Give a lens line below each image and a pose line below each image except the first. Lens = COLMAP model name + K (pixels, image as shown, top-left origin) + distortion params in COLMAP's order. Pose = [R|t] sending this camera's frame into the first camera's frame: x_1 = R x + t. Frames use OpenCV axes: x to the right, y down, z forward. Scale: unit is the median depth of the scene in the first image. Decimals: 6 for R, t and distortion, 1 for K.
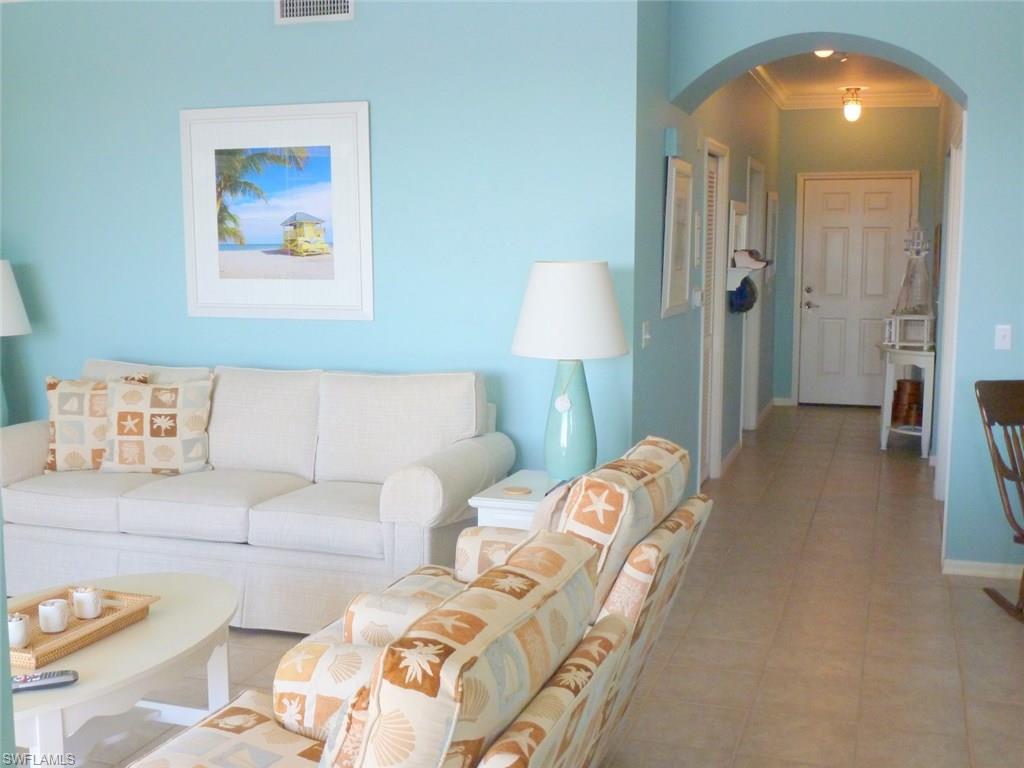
lens RADIAL K [[1171.6, 0, 512.0], [0, 1171.6, 384.0], [0, 0, 1]] dist [-0.026349, -0.042372]
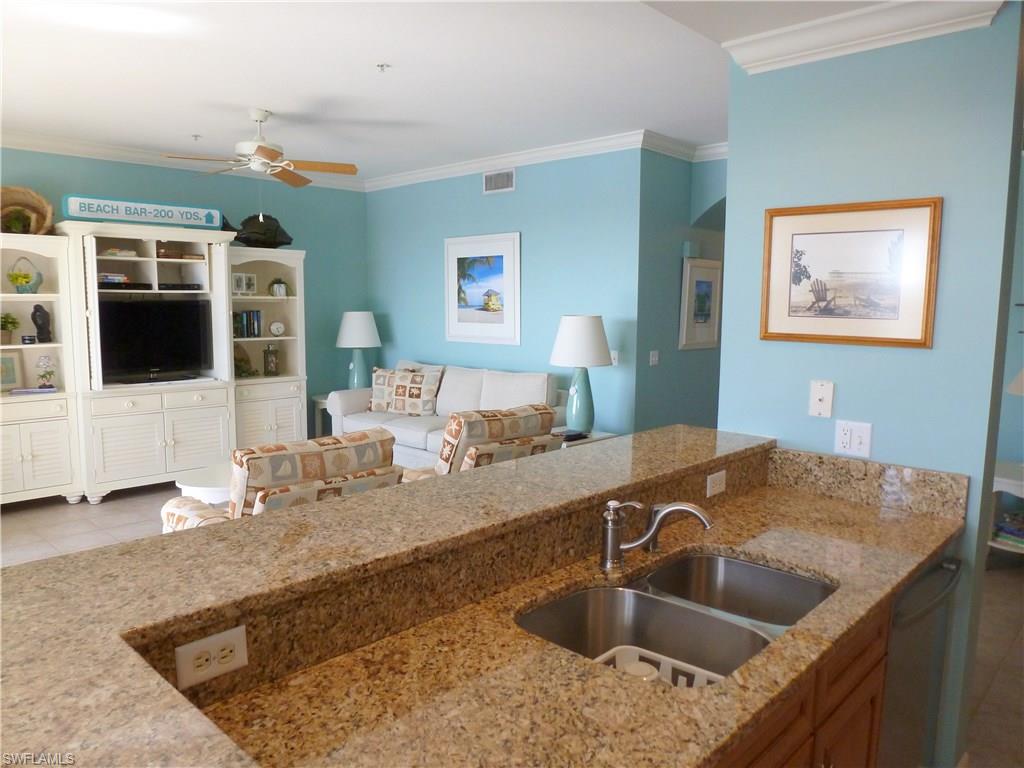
lens RADIAL K [[717.1, 0, 510.1], [0, 717.1, 390.1], [0, 0, 1]] dist [-0.078789, 0.029274]
pose [[0.910525, 0.056244, -0.409610, 0.367927], [-0.057875, 0.998288, 0.008427, 0.010635], [0.409383, 0.016033, 0.912222, -0.081734]]
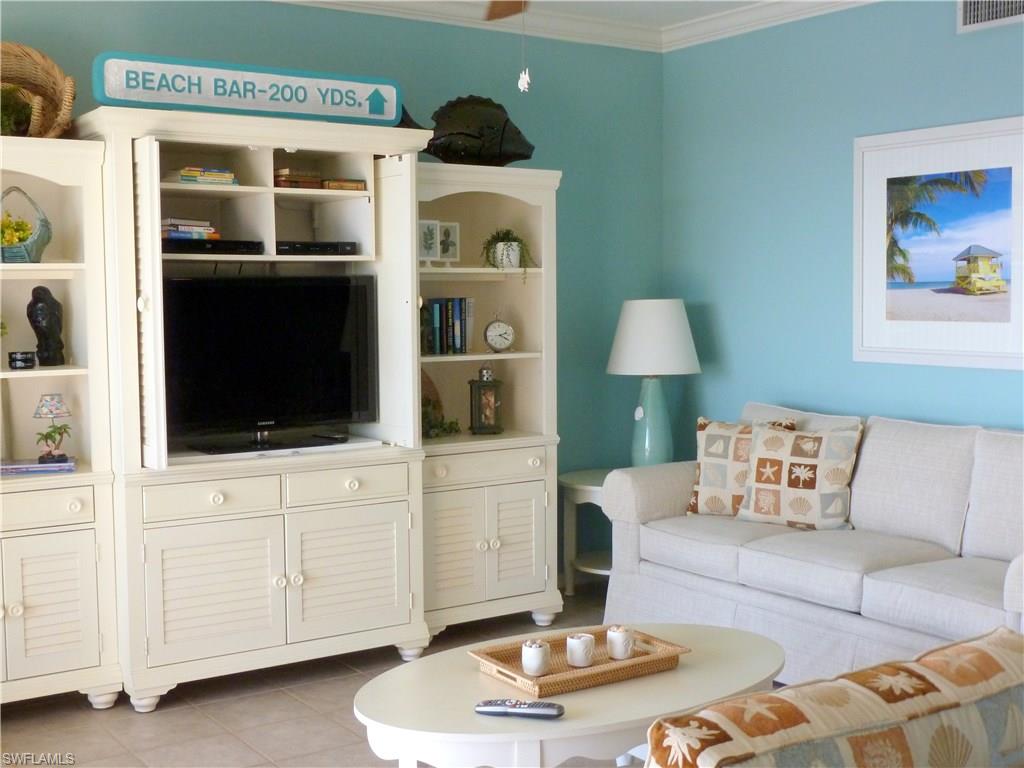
lens RADIAL K [[1264.8, 0, 512.5], [0, 1264.8, 398.4], [0, 0, 1]] dist [-0.014304, -0.083581]
pose [[0.799977, 0.046213, -0.598249, 0.115066], [-0.066381, 0.997726, -0.011693, 0.000889], [0.596348, 0.049066, 0.801225, 0.052887]]
